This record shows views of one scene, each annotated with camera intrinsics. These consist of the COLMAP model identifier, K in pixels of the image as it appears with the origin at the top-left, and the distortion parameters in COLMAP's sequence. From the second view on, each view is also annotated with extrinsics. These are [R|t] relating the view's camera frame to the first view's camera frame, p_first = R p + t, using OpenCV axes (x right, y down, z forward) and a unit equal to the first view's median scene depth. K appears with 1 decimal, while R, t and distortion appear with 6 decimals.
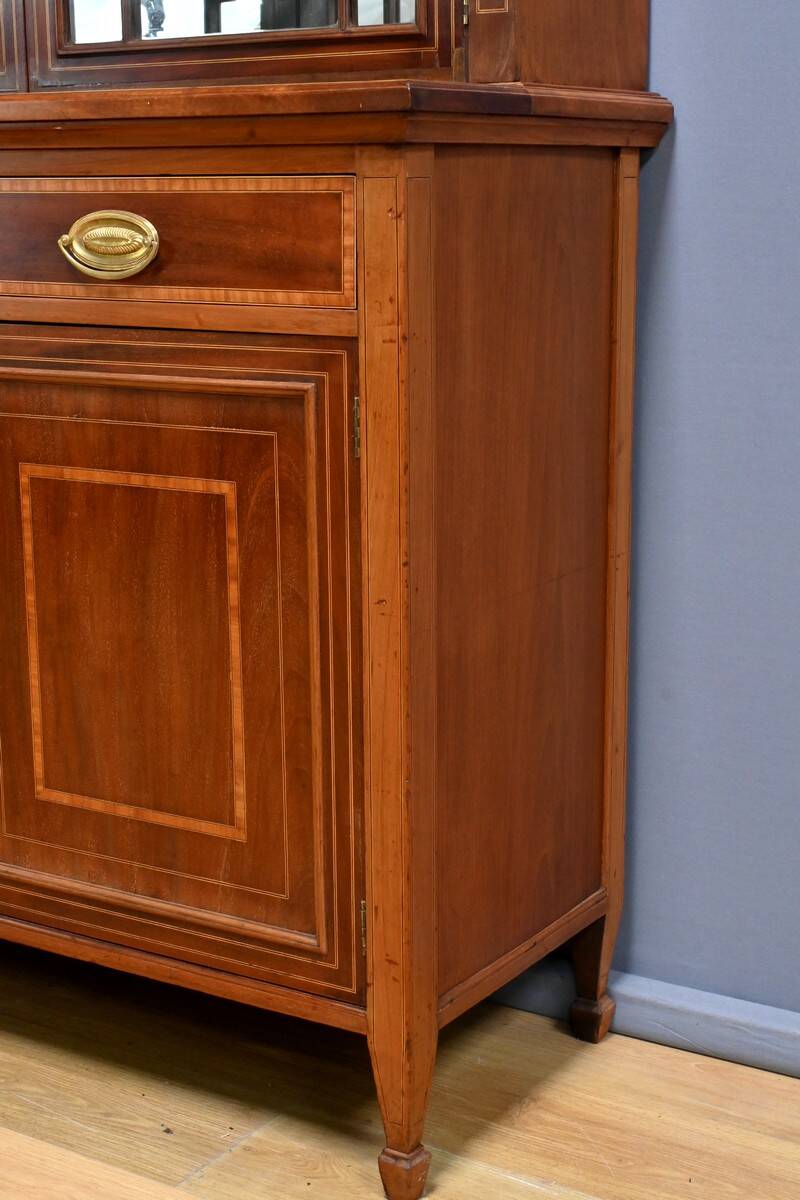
lens RADIAL K [[1929.1, 0, 400.0], [0, 1929.1, 600.0], [0, 0, 1]] dist [0.009963, 0.034365]
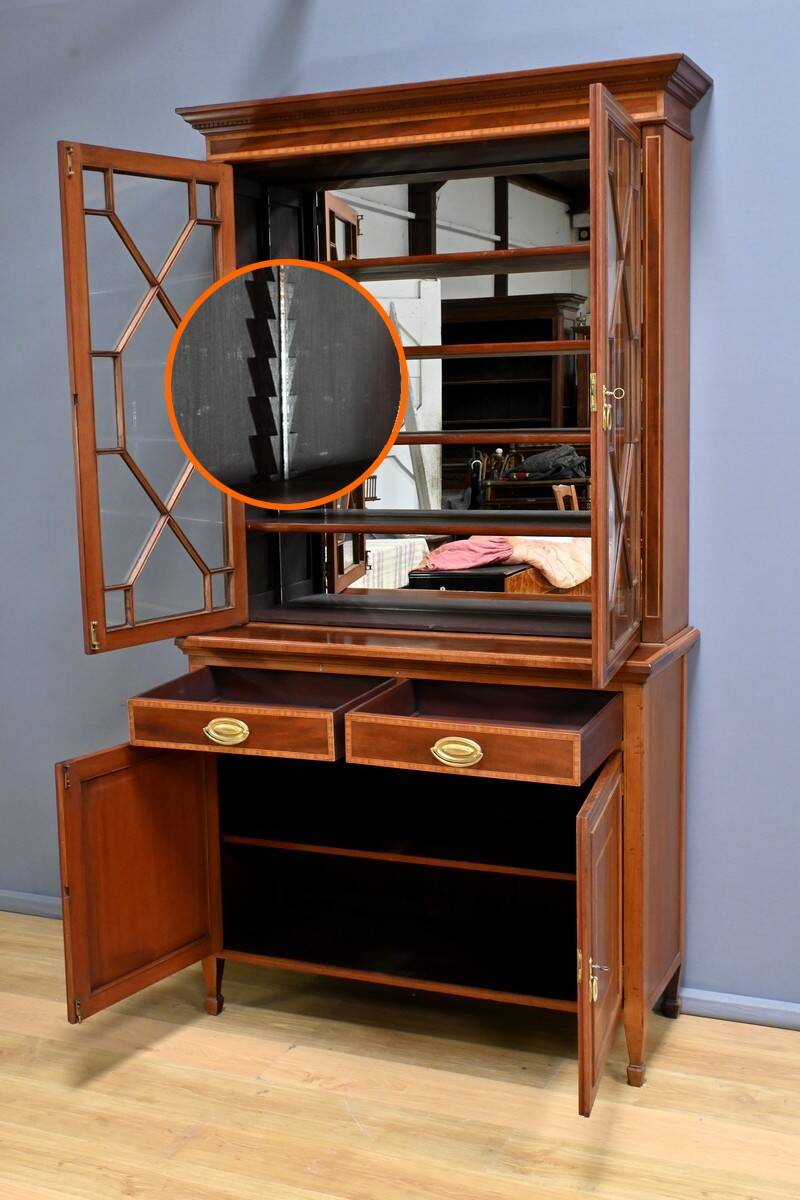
lens RADIAL K [[1477.4, 0, 400.0], [0, 1477.4, 600.0], [0, 0, 1]] dist [-0.000297, 0.009958]
pose [[0.986848, -0.034988, 0.157817, -0.582996], [0.046473, 0.996486, -0.069678, -0.196892], [-0.154825, 0.076096, 0.985007, -0.887210]]
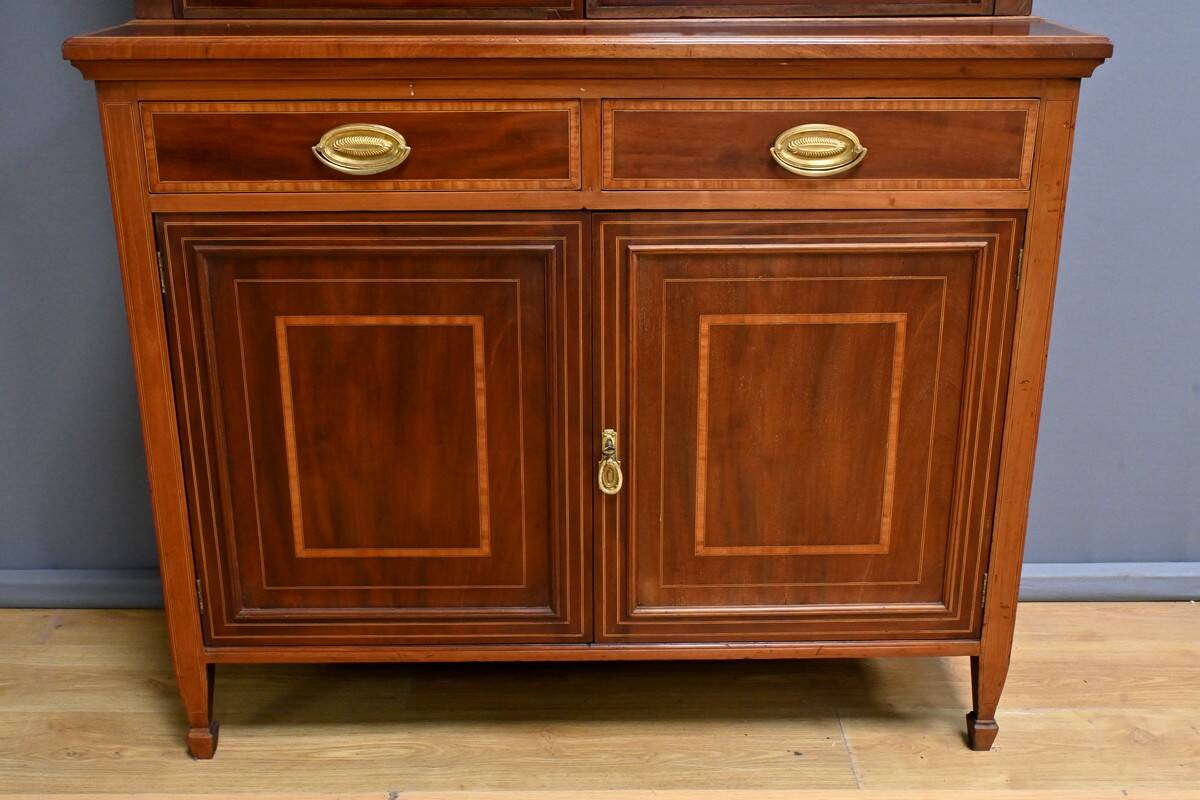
lens RADIAL K [[1332.6, 0, 600.0], [0, 1332.6, 400.0], [0, 0, 1]] dist [0.001263, 0.002106]
pose [[0.835218, -0.188992, 0.516424, -0.766407], [0.111315, 0.977752, 0.177791, -0.192013], [-0.538536, -0.091009, 0.837673, 0.290281]]
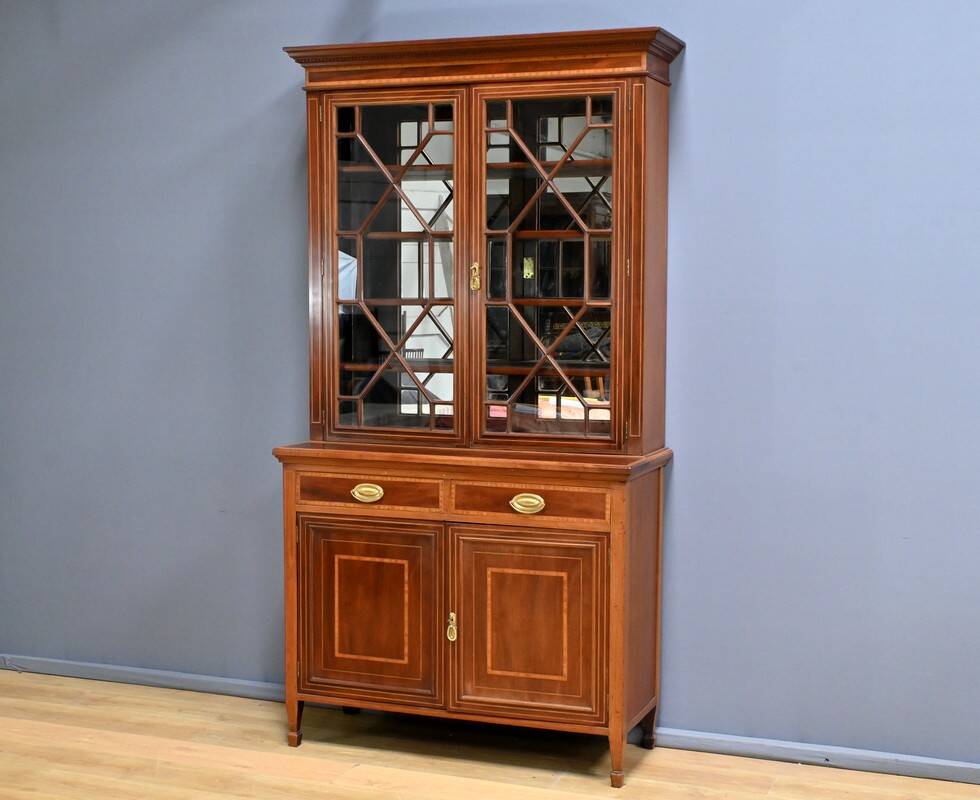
lens RADIAL K [[1473.9, 0, 522.9], [0, 1473.9, 424.1], [0, 0, 1]] dist [-0.040020, 0.014955]
pose [[0.976907, -0.007882, 0.213521, -0.696629], [0.032497, 0.993175, -0.112019, -0.031942], [-0.211181, 0.116371, 0.970495, -1.502118]]
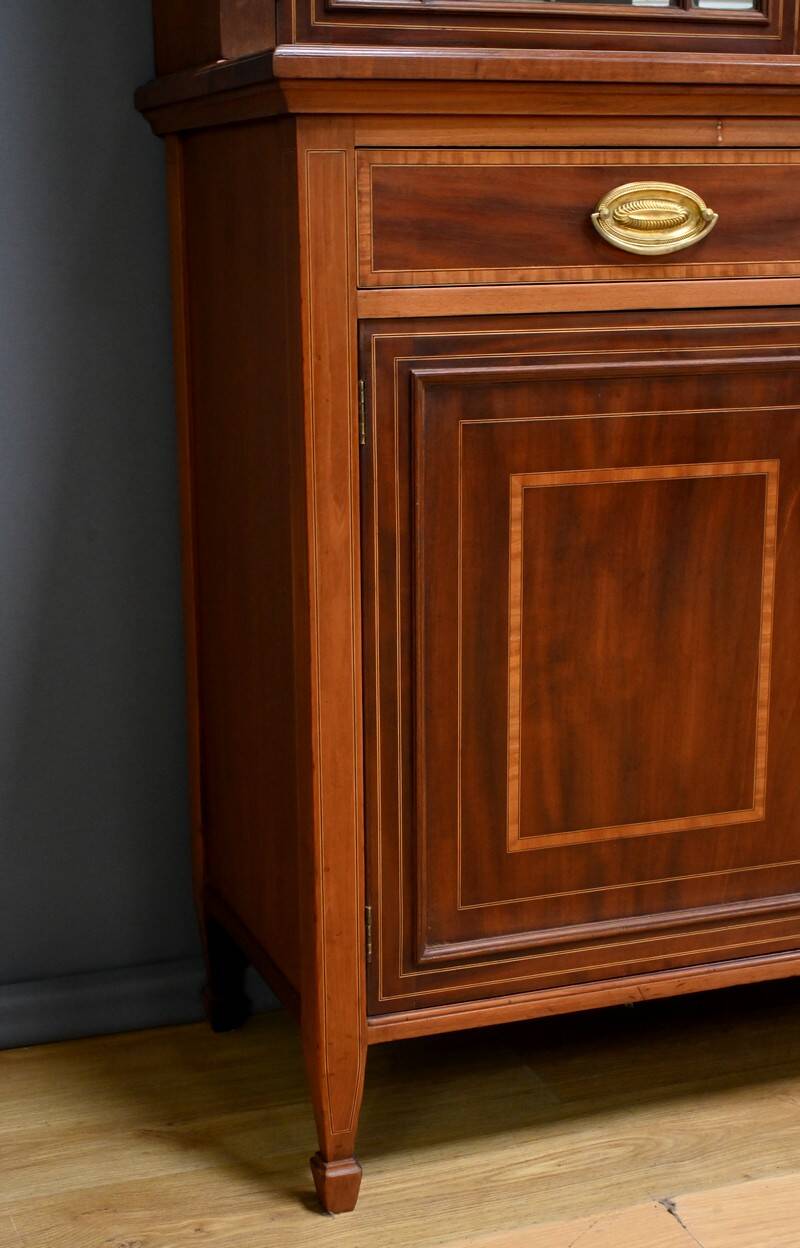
lens RADIAL K [[1842.9, 0, 373.4], [0, 1842.9, 642.0], [0, 0, 1]] dist [0.001872, 0.061460]
pose [[0.615685, -0.179431, 0.767292, -1.189706], [0.168925, 0.981146, 0.093893, -0.122989], [-0.769673, 0.071807, 0.634387, 0.708571]]
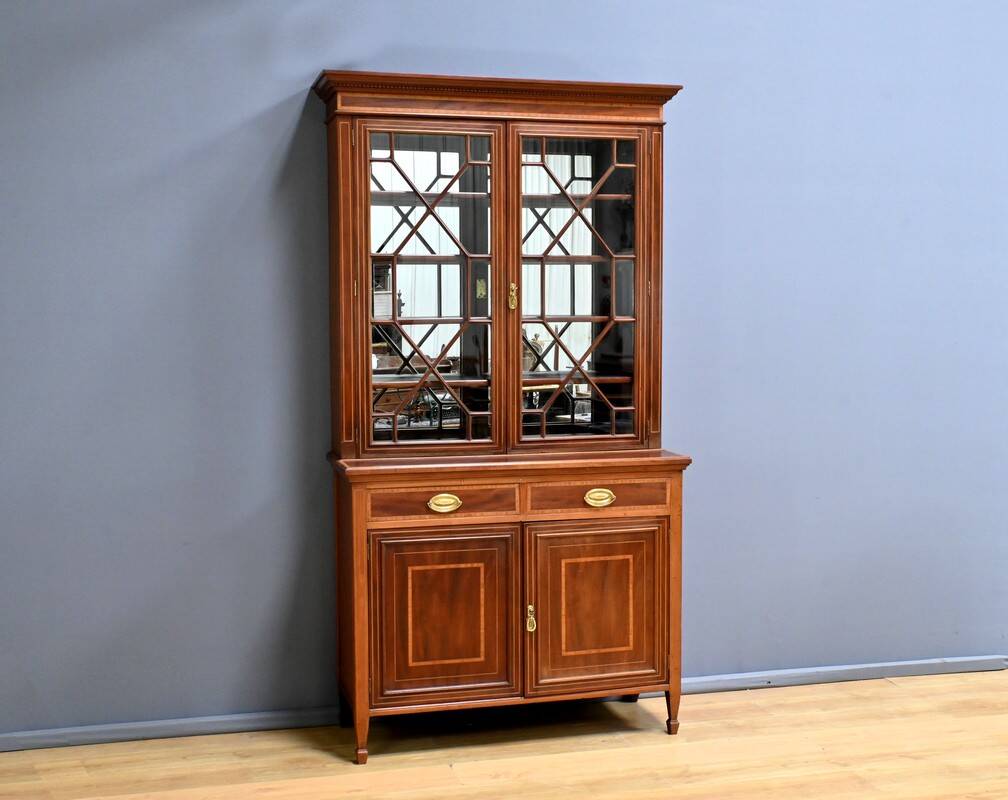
lens RADIAL K [[1310.7, 0, 504.0], [0, 1310.7, 400.0], [0, 0, 1]] dist [-0.031490, 0.038780]
pose [[0.674664, -0.048178, 0.736551, -2.136520], [0.152408, 0.985457, -0.075143, -0.204346], [-0.722219, 0.162952, 0.672195, -0.625760]]
